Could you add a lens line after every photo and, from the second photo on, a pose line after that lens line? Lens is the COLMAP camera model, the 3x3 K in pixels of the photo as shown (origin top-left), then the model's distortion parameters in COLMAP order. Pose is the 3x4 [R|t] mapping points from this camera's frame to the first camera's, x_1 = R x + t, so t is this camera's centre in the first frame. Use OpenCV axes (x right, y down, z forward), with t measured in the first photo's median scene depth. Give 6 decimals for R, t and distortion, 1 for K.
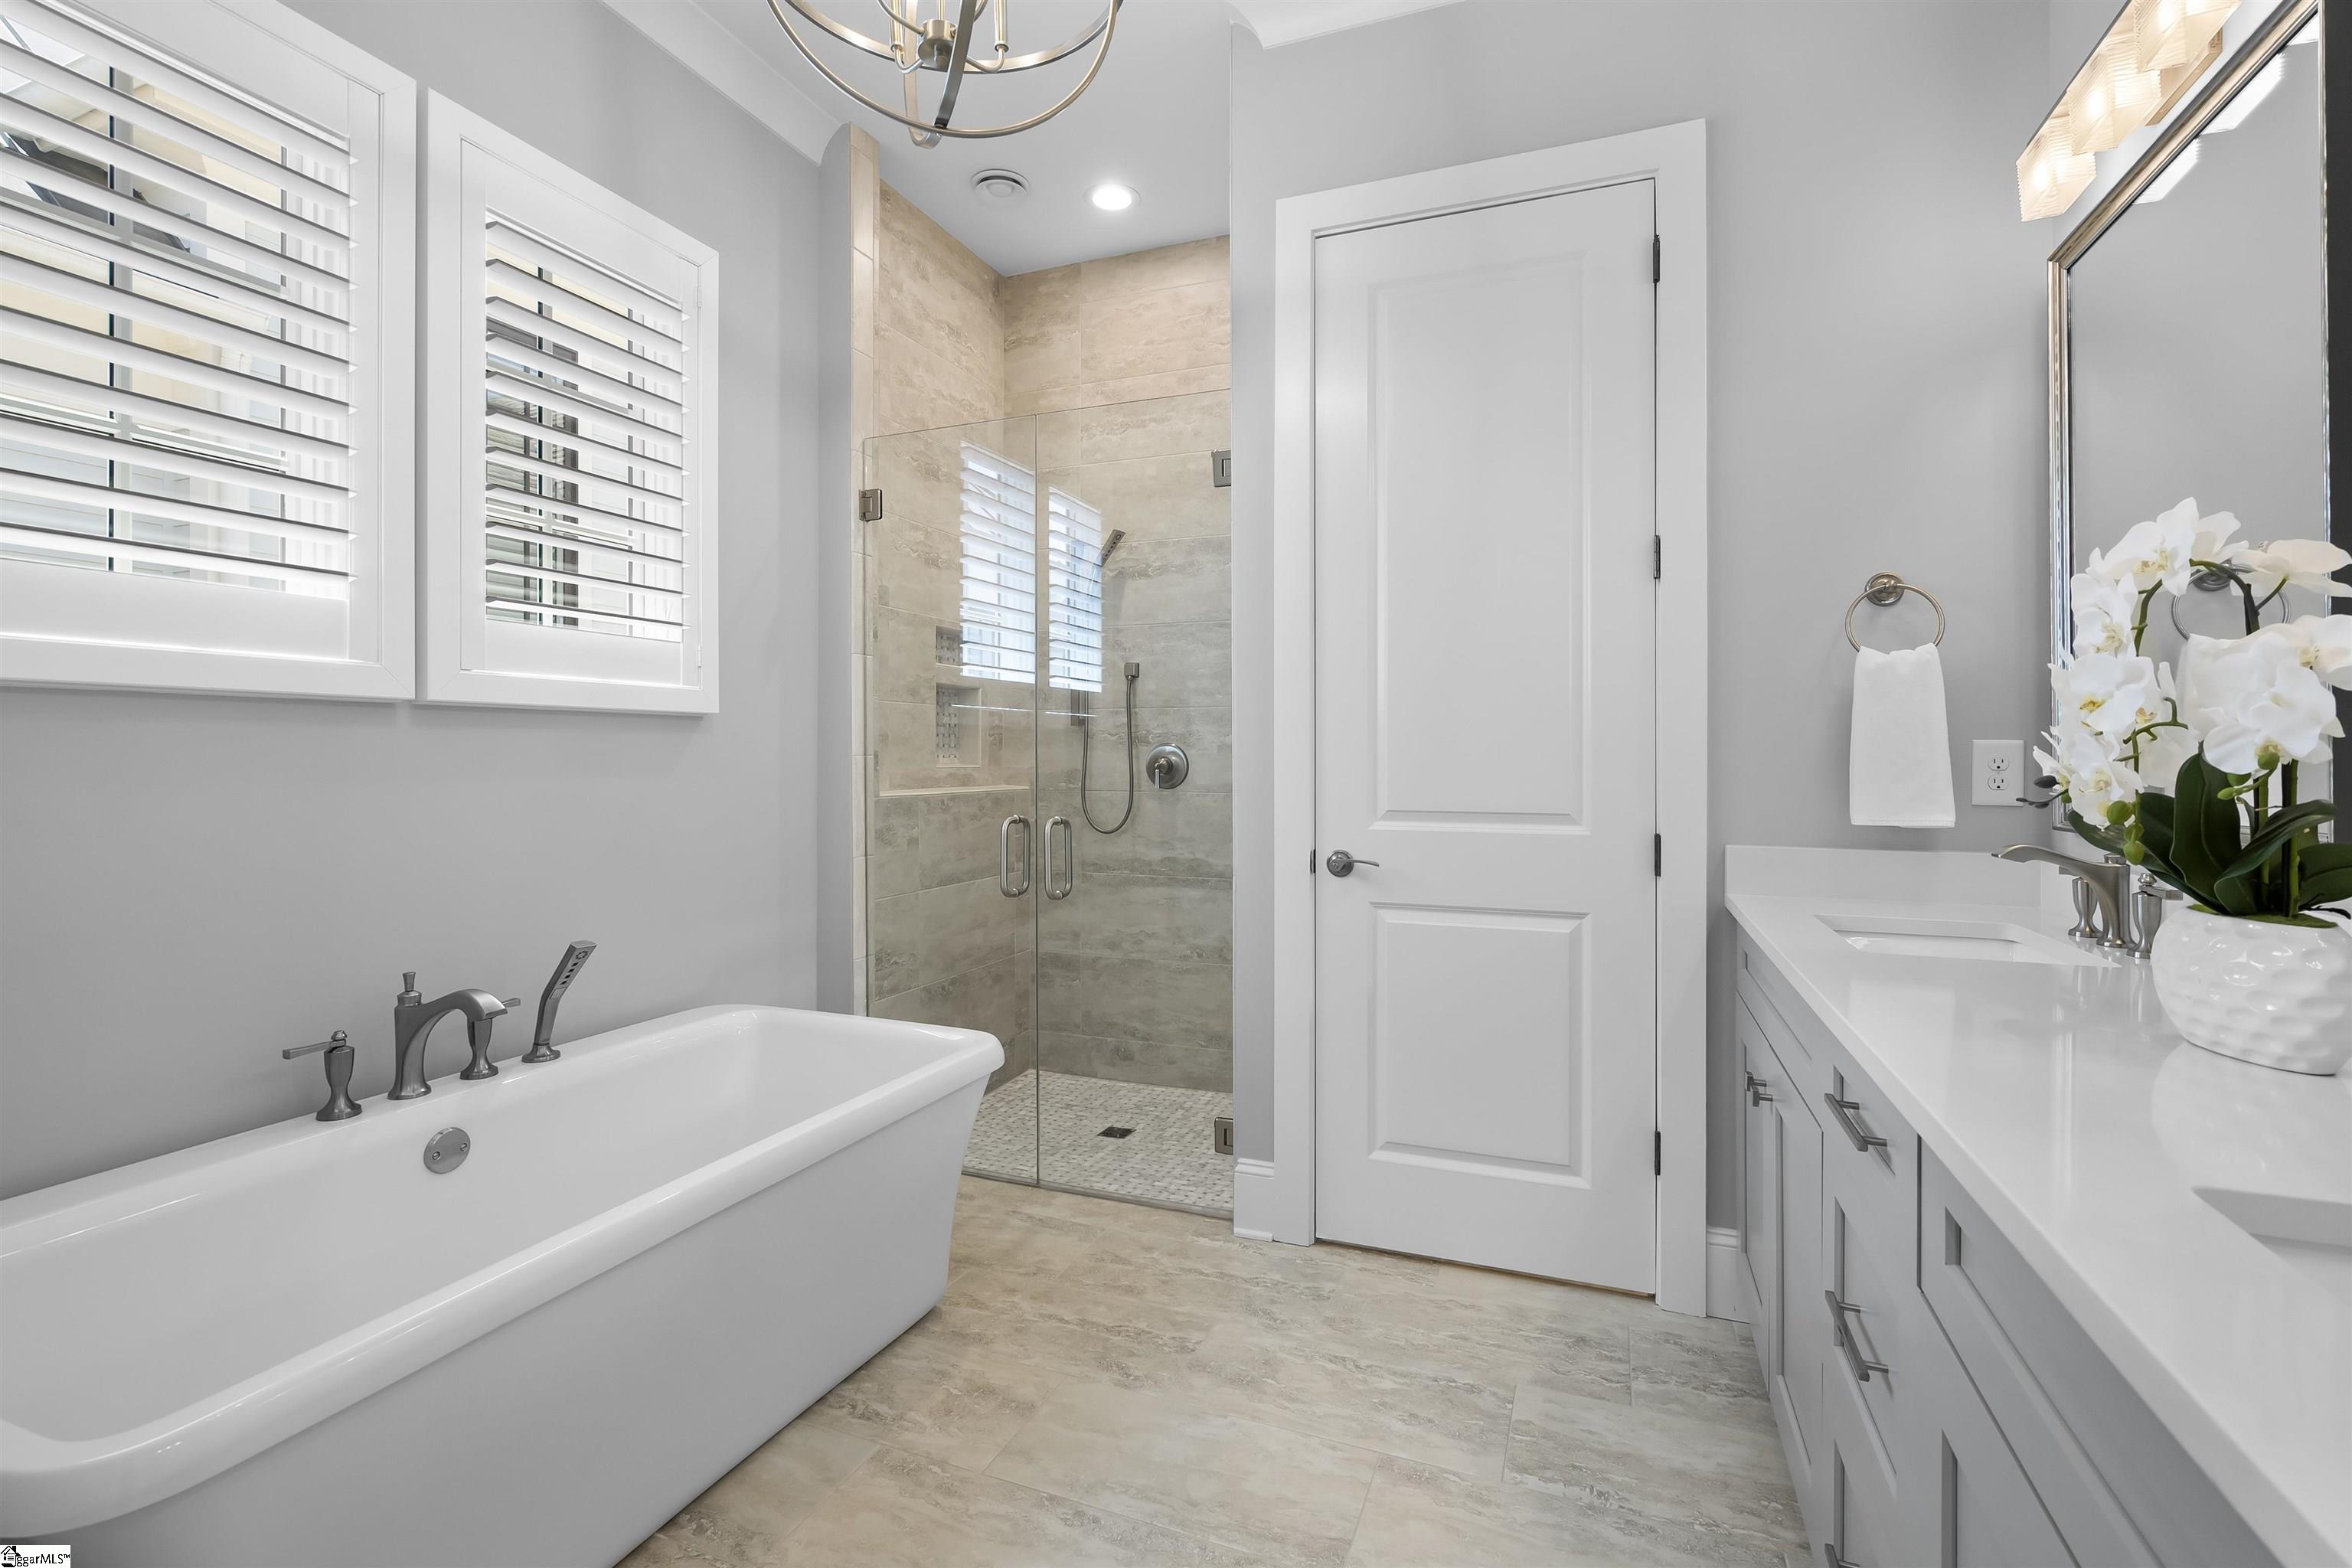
lens RADIAL K [[1071.8, 0, 1165.6], [0, 1071.8, 733.6], [0, 0, 1]] dist [-0.023589, 0.011809]
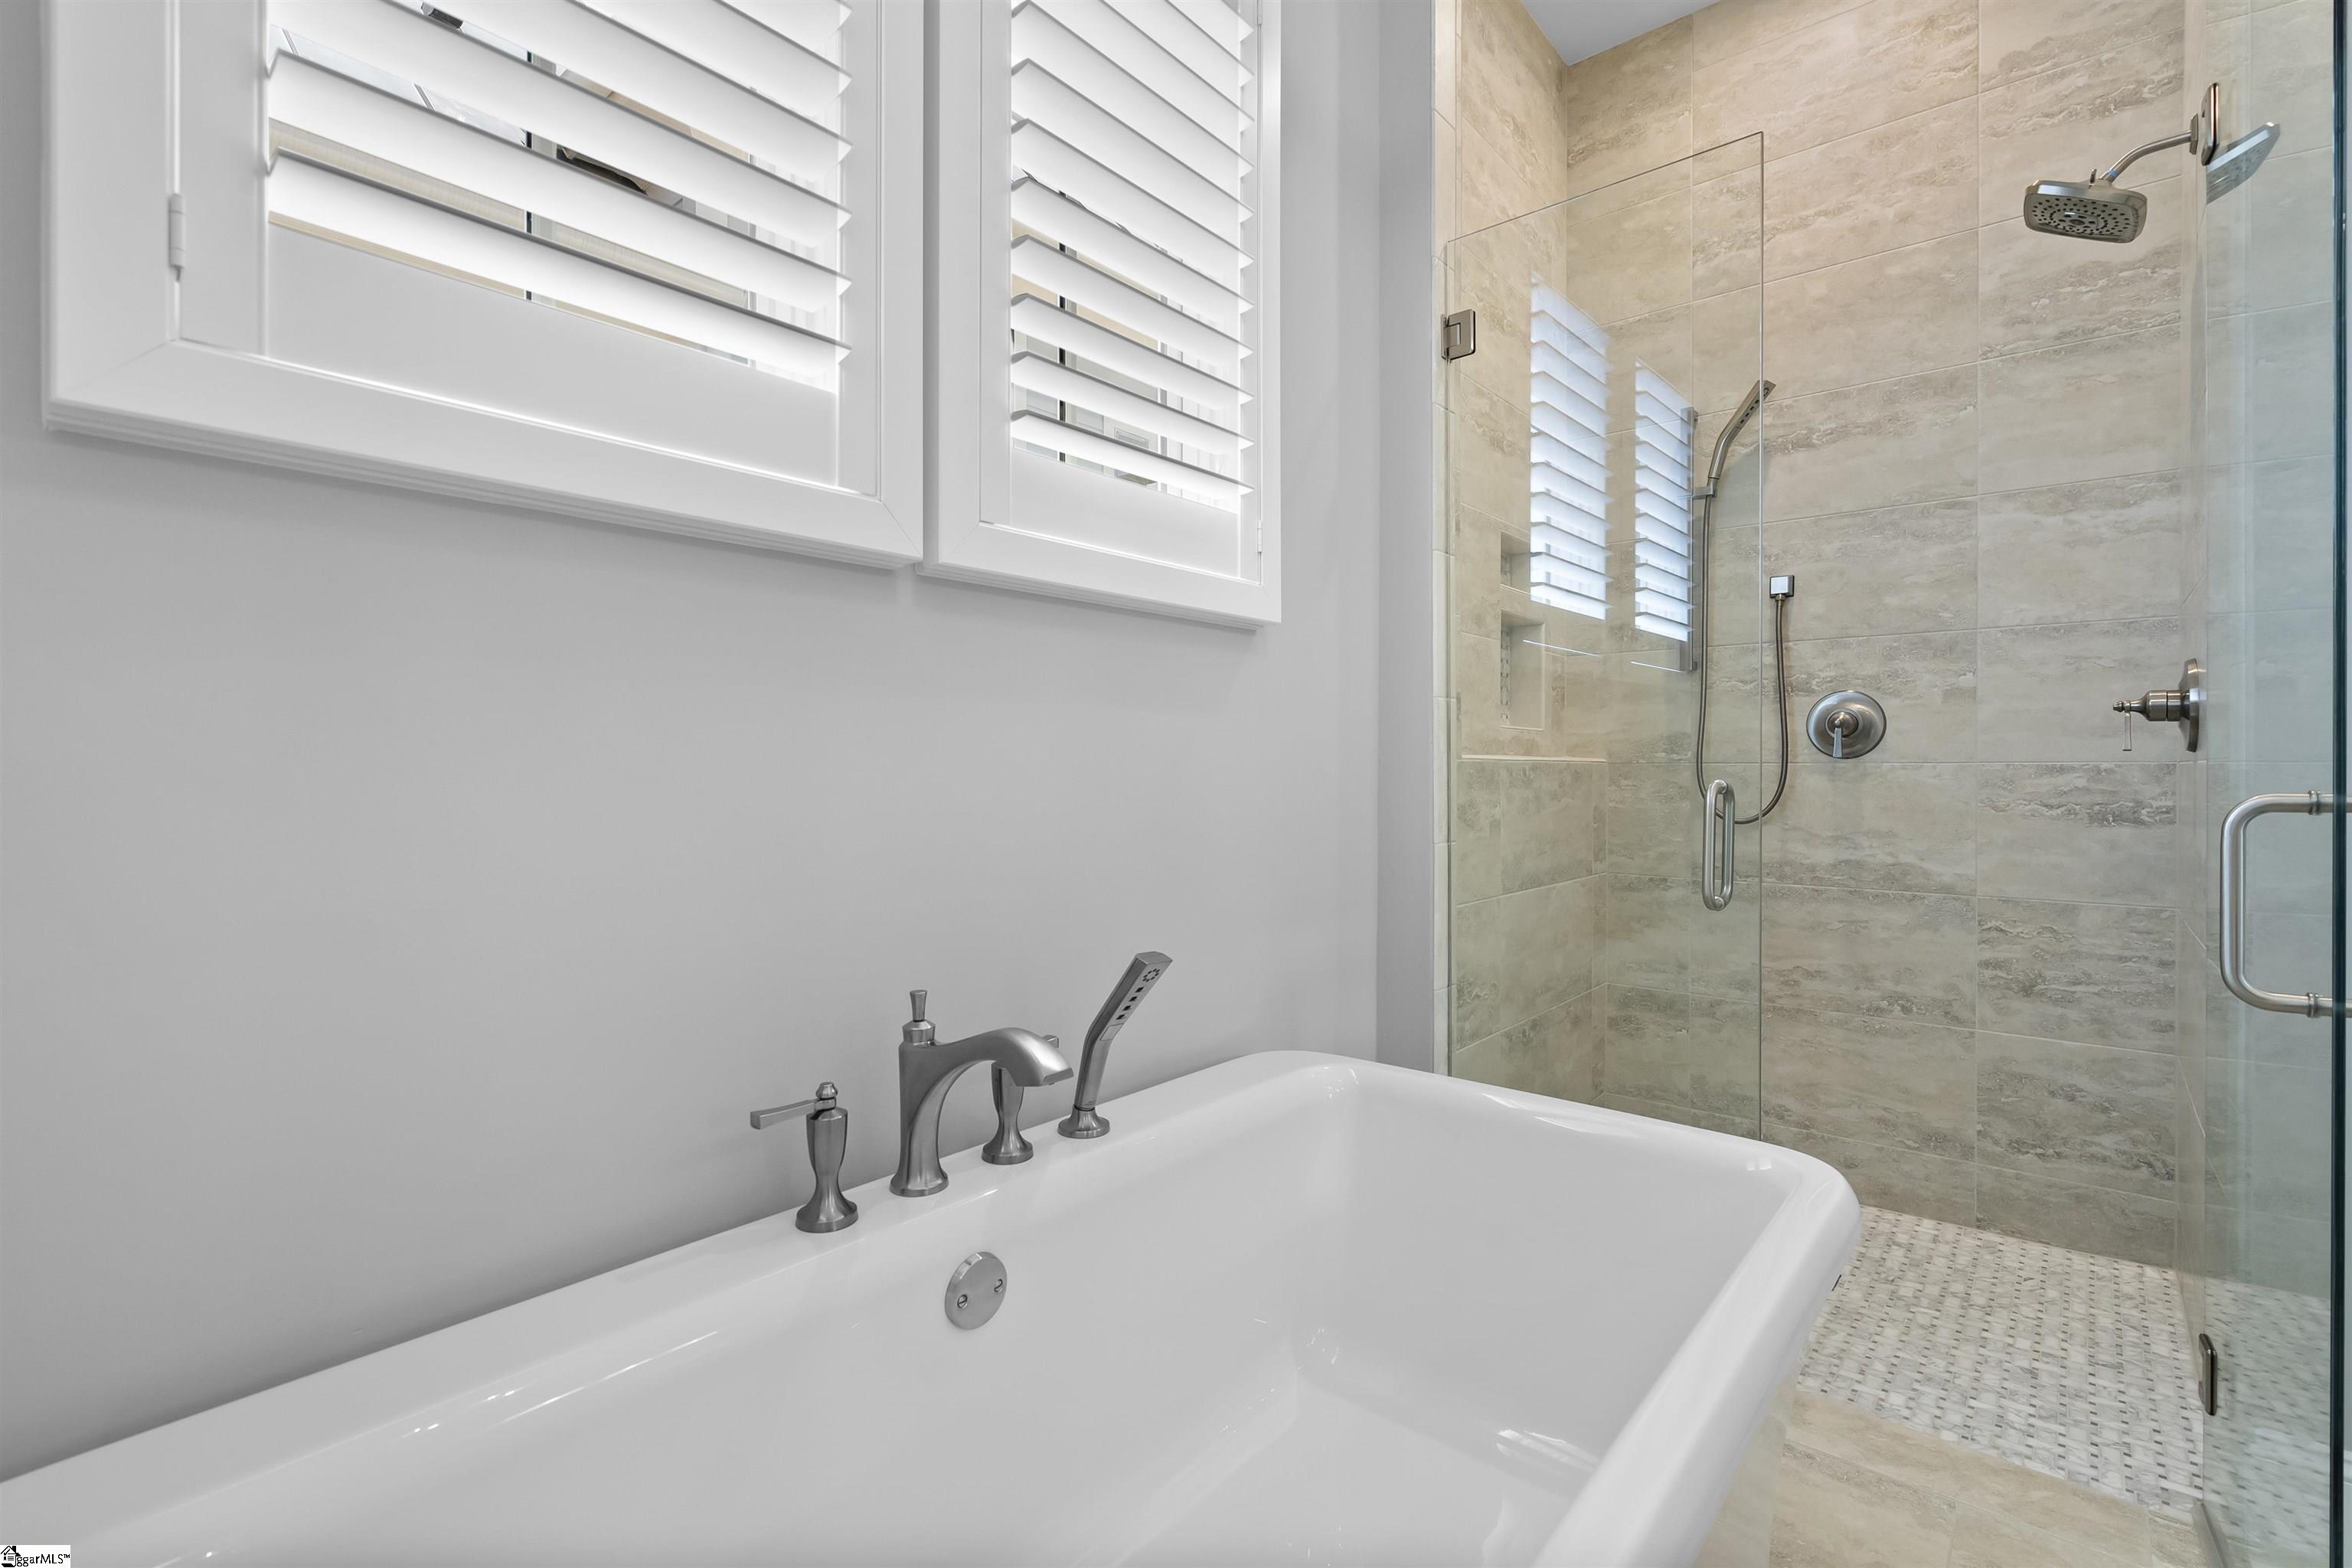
lens RADIAL K [[1071.8, 0, 1165.6], [0, 1071.8, 733.6], [0, 0, 1]] dist [-0.023589, 0.011809]
pose [[0.947211, -0.006952, -0.320535, -0.206277], [0.003931, 0.999942, -0.010071, 0.044645], [0.320586, 0.008280, 0.947183, 0.249408]]
